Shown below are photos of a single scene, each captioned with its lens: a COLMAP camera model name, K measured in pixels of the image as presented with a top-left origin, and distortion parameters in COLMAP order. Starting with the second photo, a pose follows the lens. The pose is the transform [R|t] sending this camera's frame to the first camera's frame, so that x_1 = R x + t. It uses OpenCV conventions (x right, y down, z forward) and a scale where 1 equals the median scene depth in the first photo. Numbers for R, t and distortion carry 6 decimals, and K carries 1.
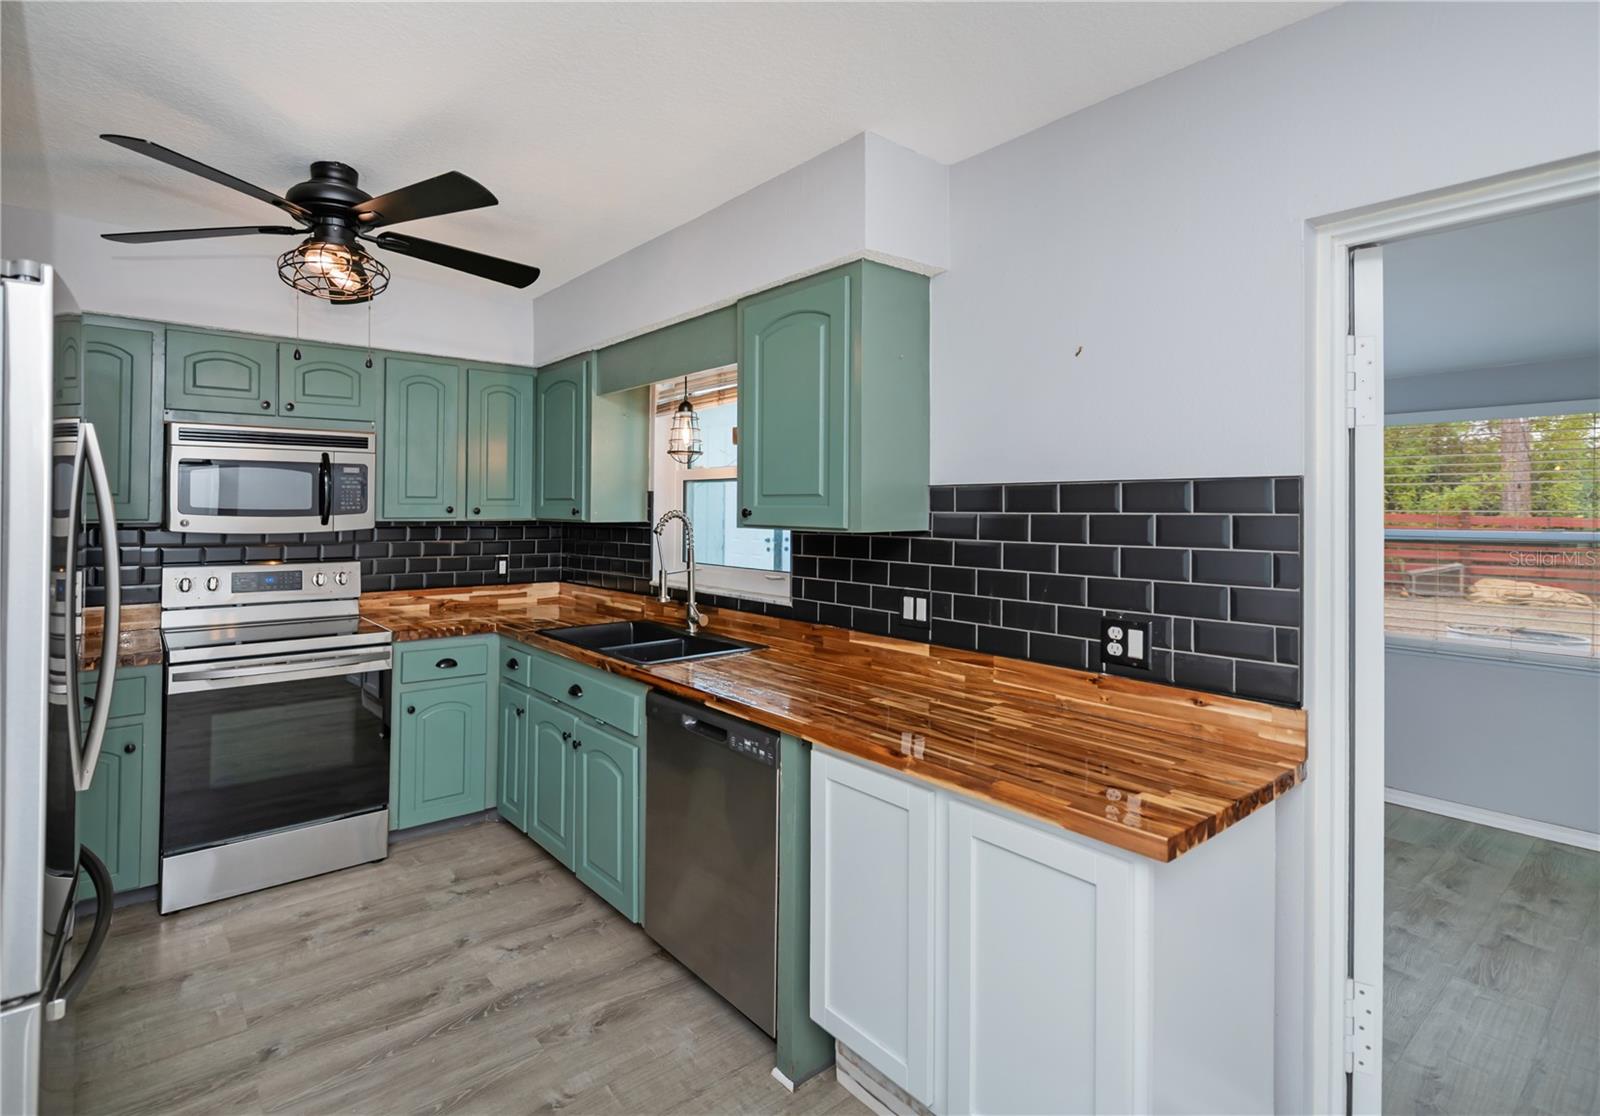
lens RADIAL K [[761.5, 0, 678.1], [0, 761.5, 515.9], [0, 0, 1]] dist [-0.003018, -0.000679]
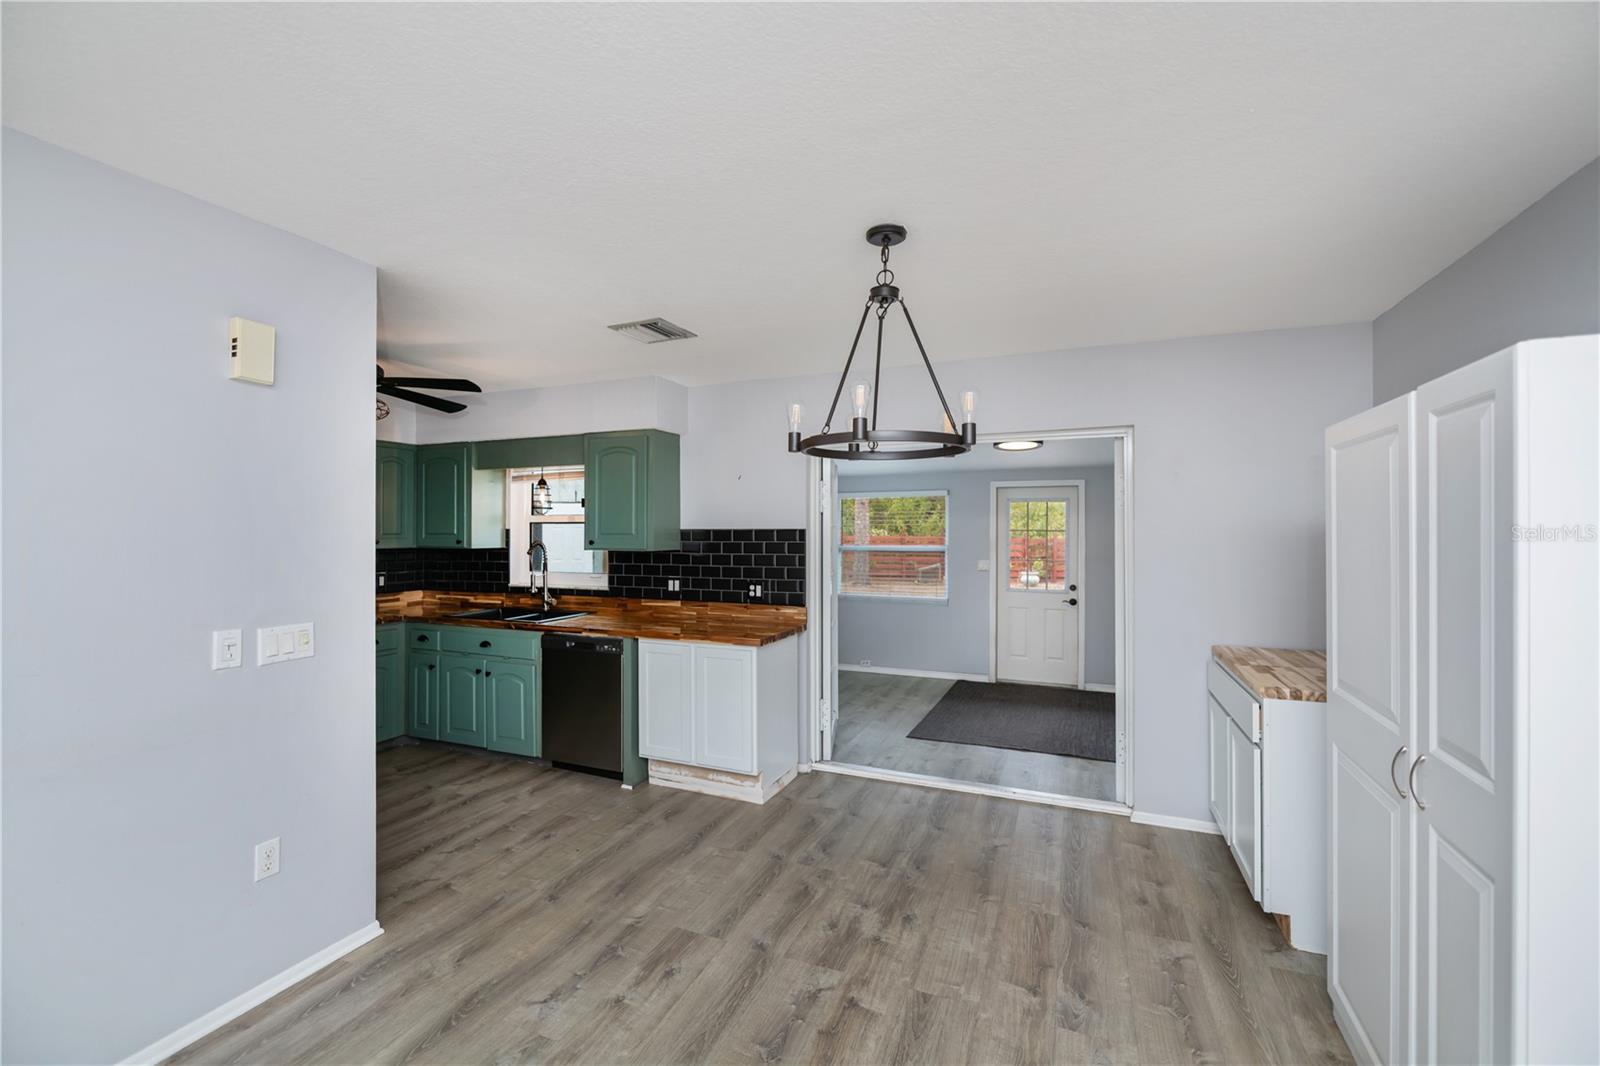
lens RADIAL K [[663.4, 0, 804.4], [0, 663.4, 528.2], [0, 0, 1]] dist [0.000882, -0.003671]
pose [[0.845980, 0.000816, 0.533214, -0.359938], [0.007648, 0.999877, -0.013665, -0.012839], [-0.533160, 0.015639, 0.845870, -0.756428]]
